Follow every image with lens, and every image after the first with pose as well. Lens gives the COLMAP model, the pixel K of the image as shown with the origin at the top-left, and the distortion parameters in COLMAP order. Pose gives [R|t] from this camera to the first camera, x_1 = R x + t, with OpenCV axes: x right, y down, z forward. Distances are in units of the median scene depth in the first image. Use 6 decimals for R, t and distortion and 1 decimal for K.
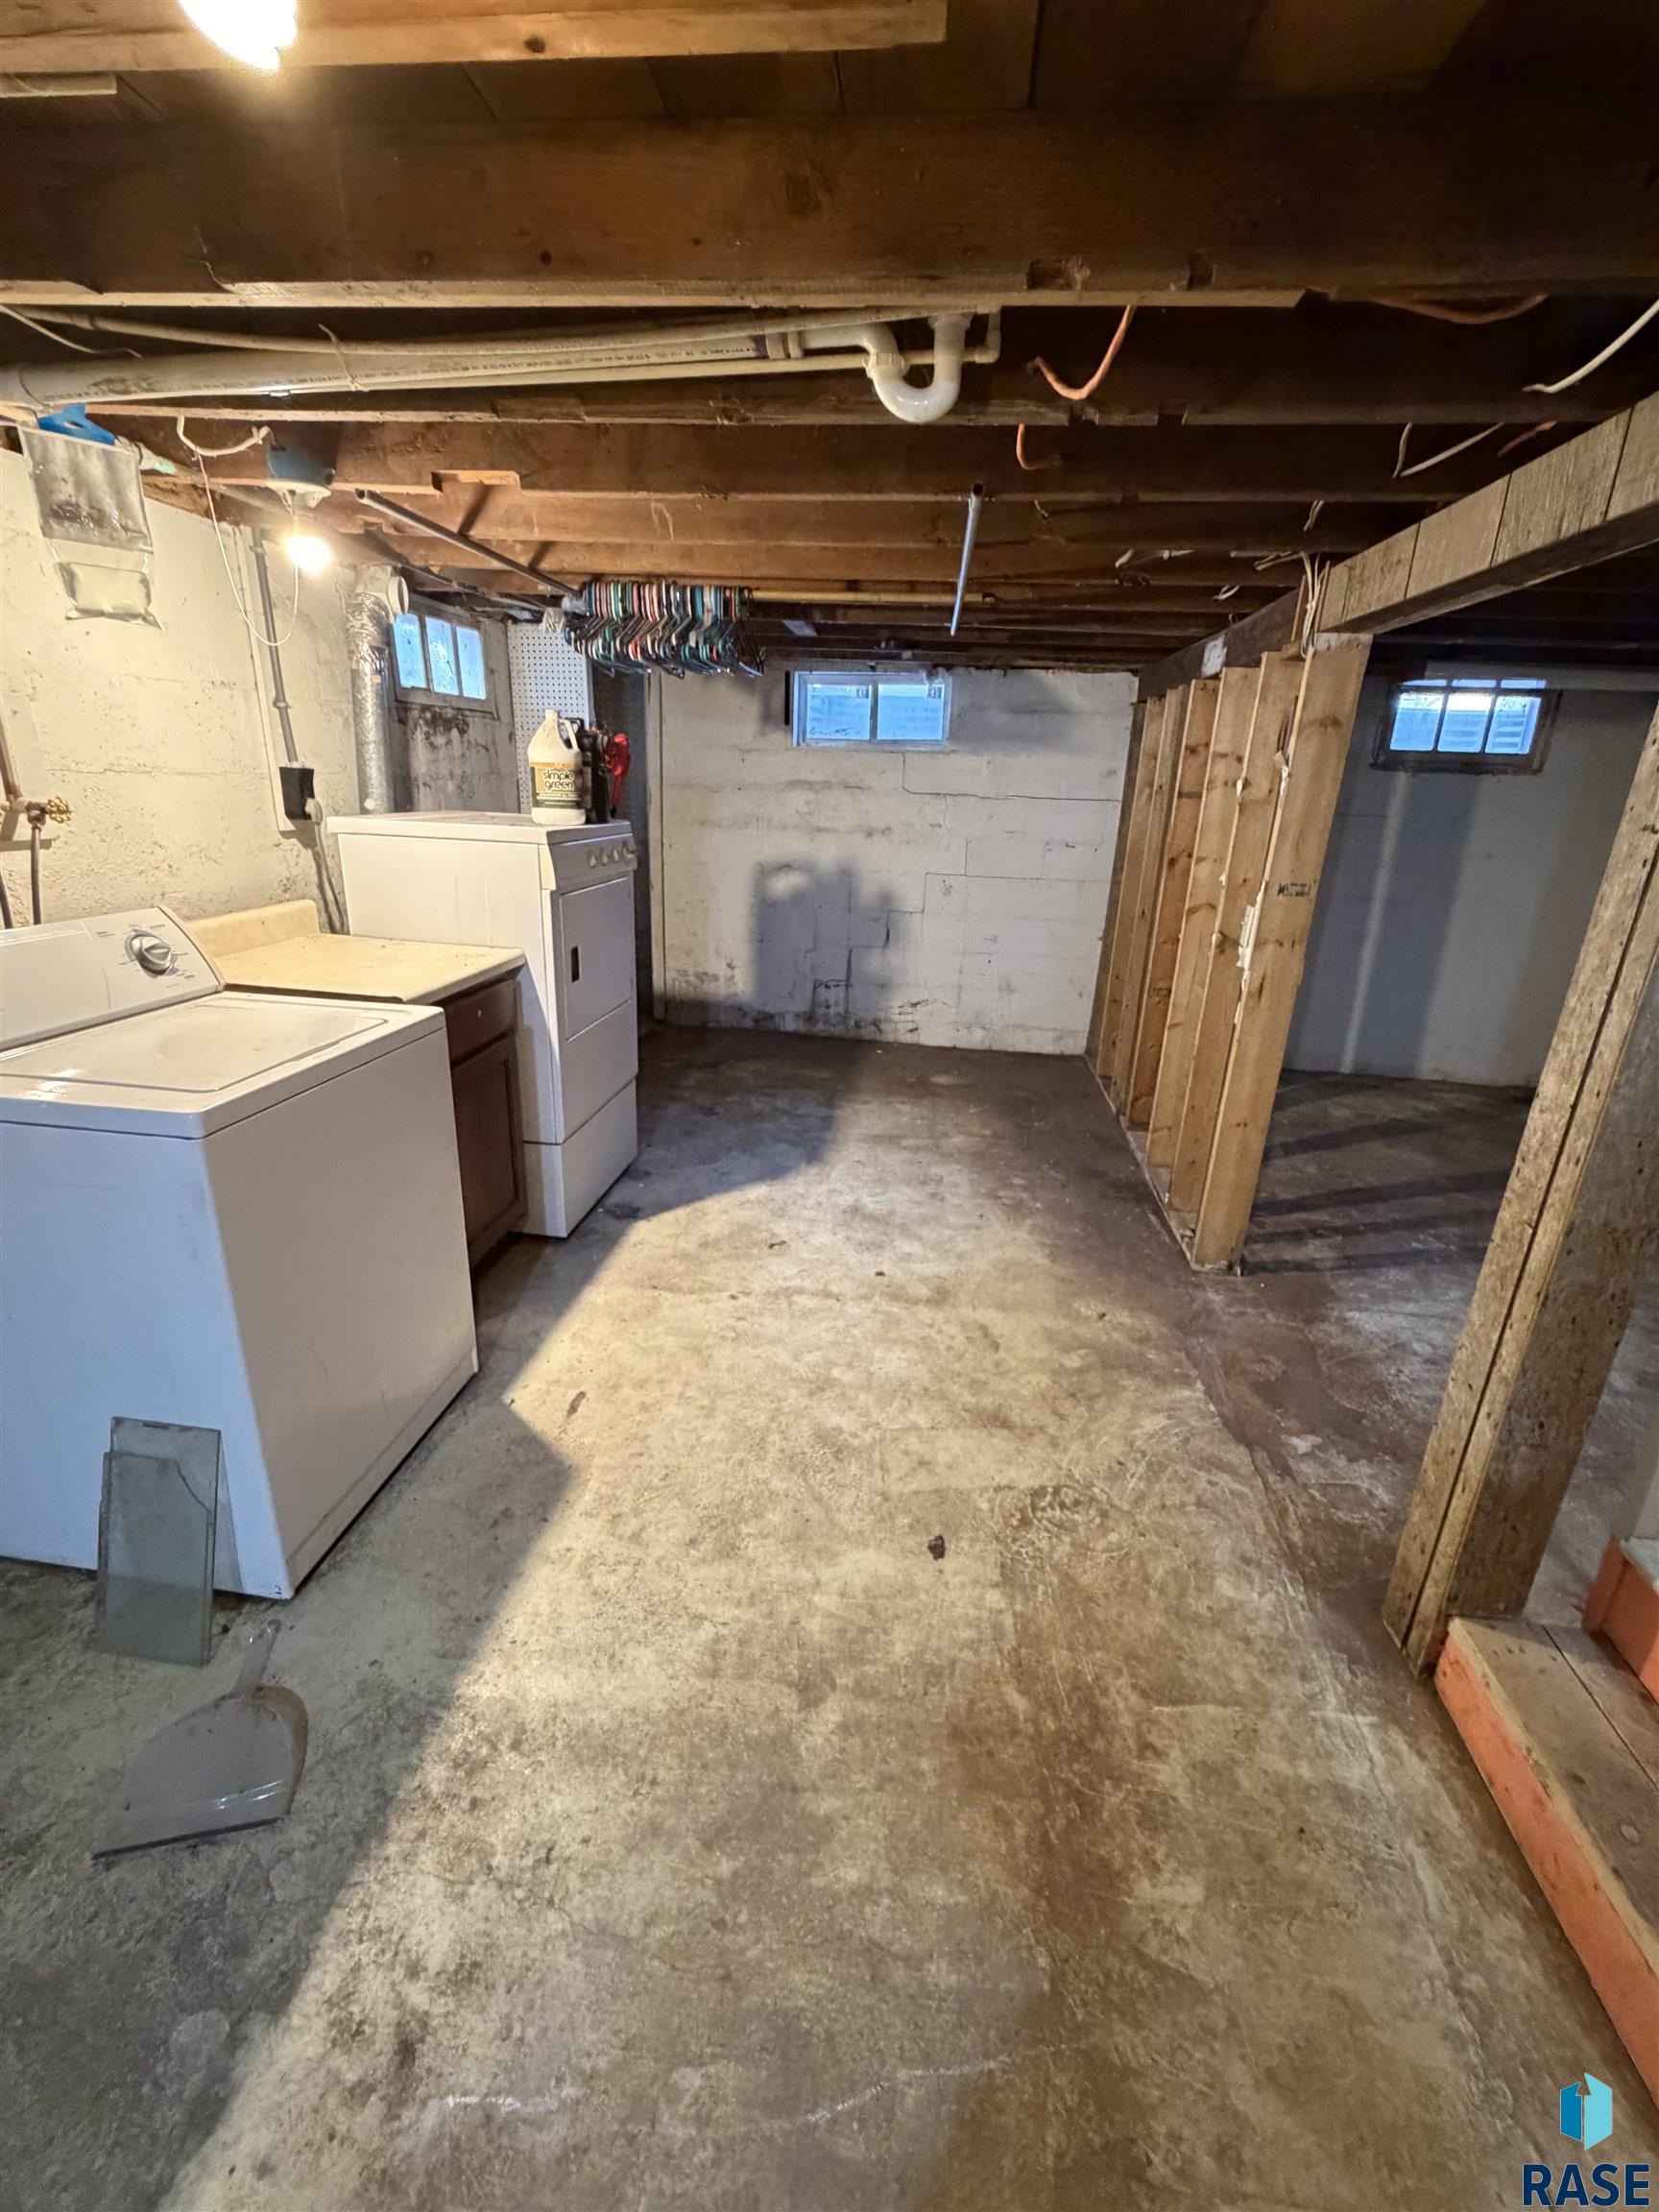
lens RADIAL K [[904.1, 0, 832.7], [0, 904.1, 1095.6], [0, 0, 1]] dist [-0.000194, 0.000105]
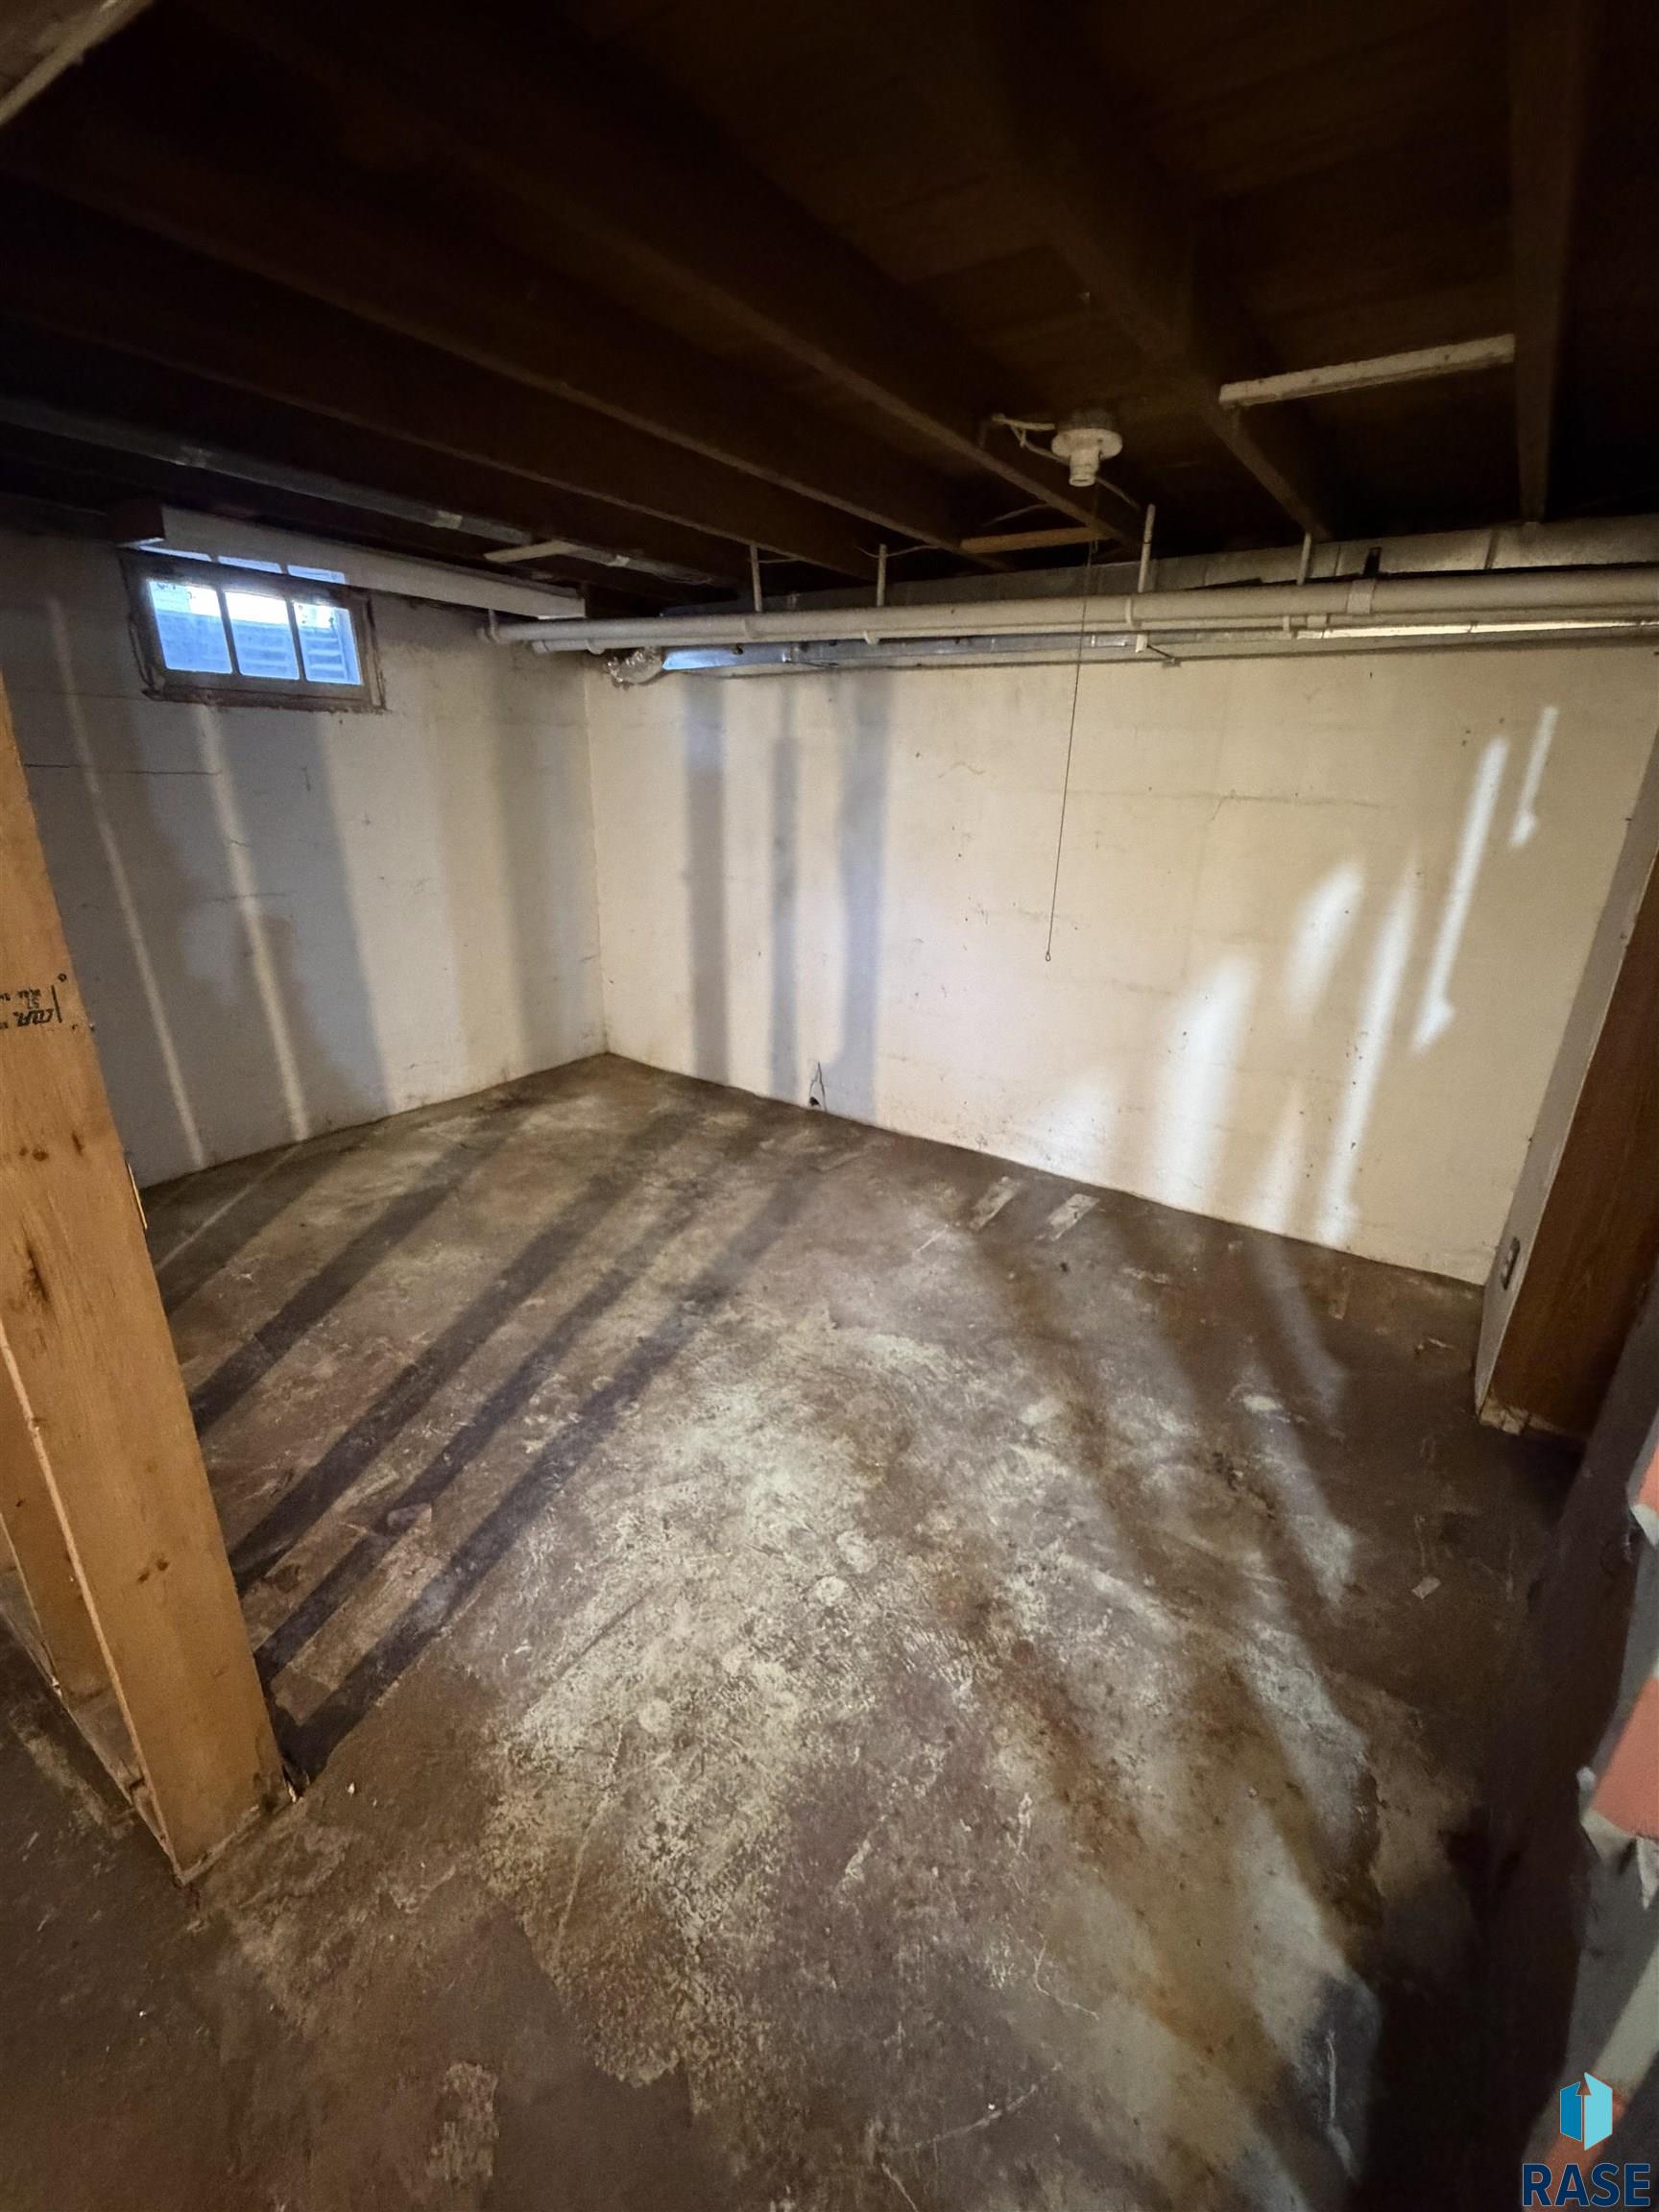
lens RADIAL K [[904.1, 0, 832.7], [0, 904.1, 1095.6], [0, 0, 1]] dist [-0.000194, 0.000105]
pose [[0.453407, -0.325558, 0.829720, 0.240060], [0.282861, 0.935342, 0.212429, -0.122134], [-0.845229, 0.138378, 0.516178, 0.374798]]
